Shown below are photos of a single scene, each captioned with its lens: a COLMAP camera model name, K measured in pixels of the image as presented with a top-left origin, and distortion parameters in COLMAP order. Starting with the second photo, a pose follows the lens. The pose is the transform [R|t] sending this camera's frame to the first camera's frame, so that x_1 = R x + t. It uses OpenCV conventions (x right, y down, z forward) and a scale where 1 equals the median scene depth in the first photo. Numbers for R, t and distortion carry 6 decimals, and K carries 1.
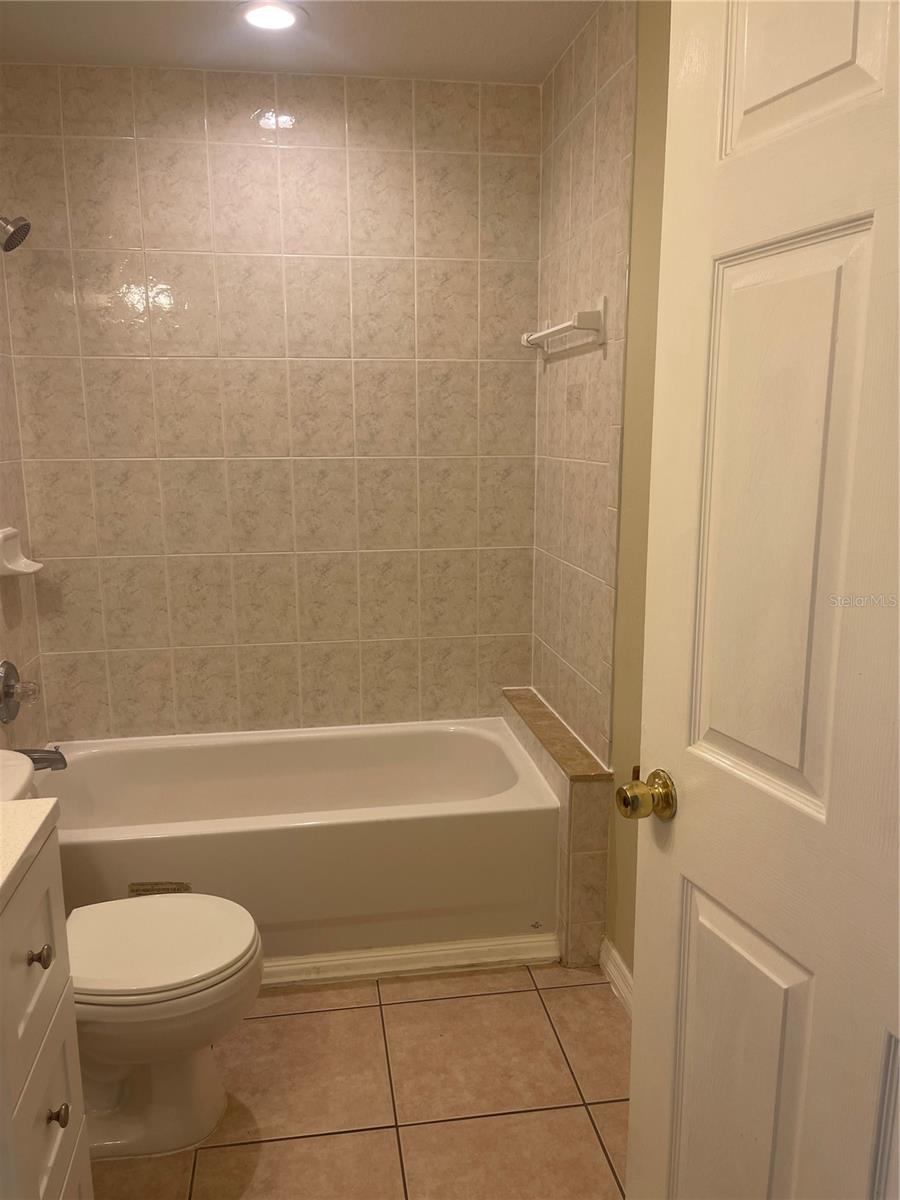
lens RADIAL K [[909.4, 0, 450.4], [0, 909.4, 599.1], [0, 0, 1]] dist [0.049282, -0.050909]
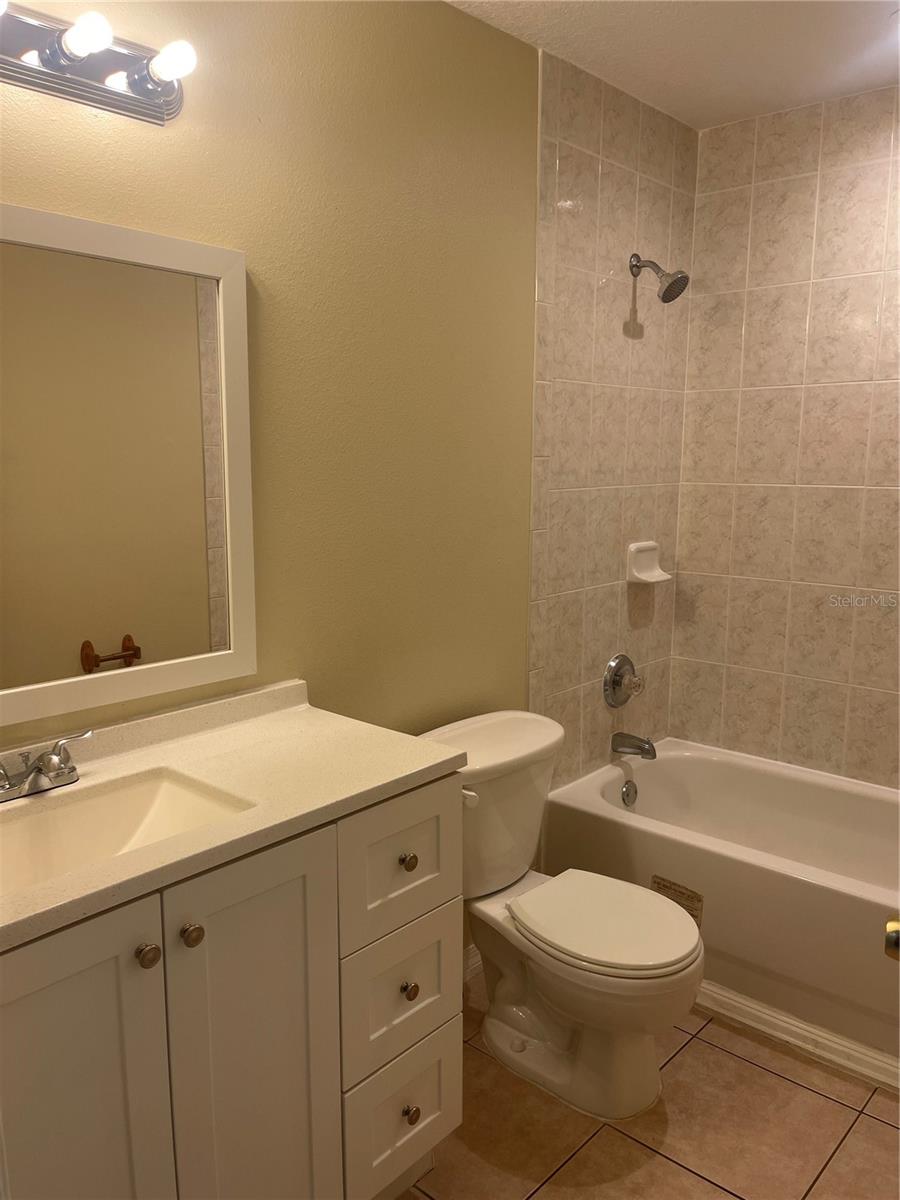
lens RADIAL K [[909.4, 0, 450.4], [0, 909.4, 598.2], [0, 0, 1]] dist [0.049282, -0.050909]
pose [[0.641505, 0.127826, -0.756394, 0.215594], [-0.148795, 0.988027, 0.040776, -0.015779], [0.752550, 0.086390, 0.652844, 0.069072]]
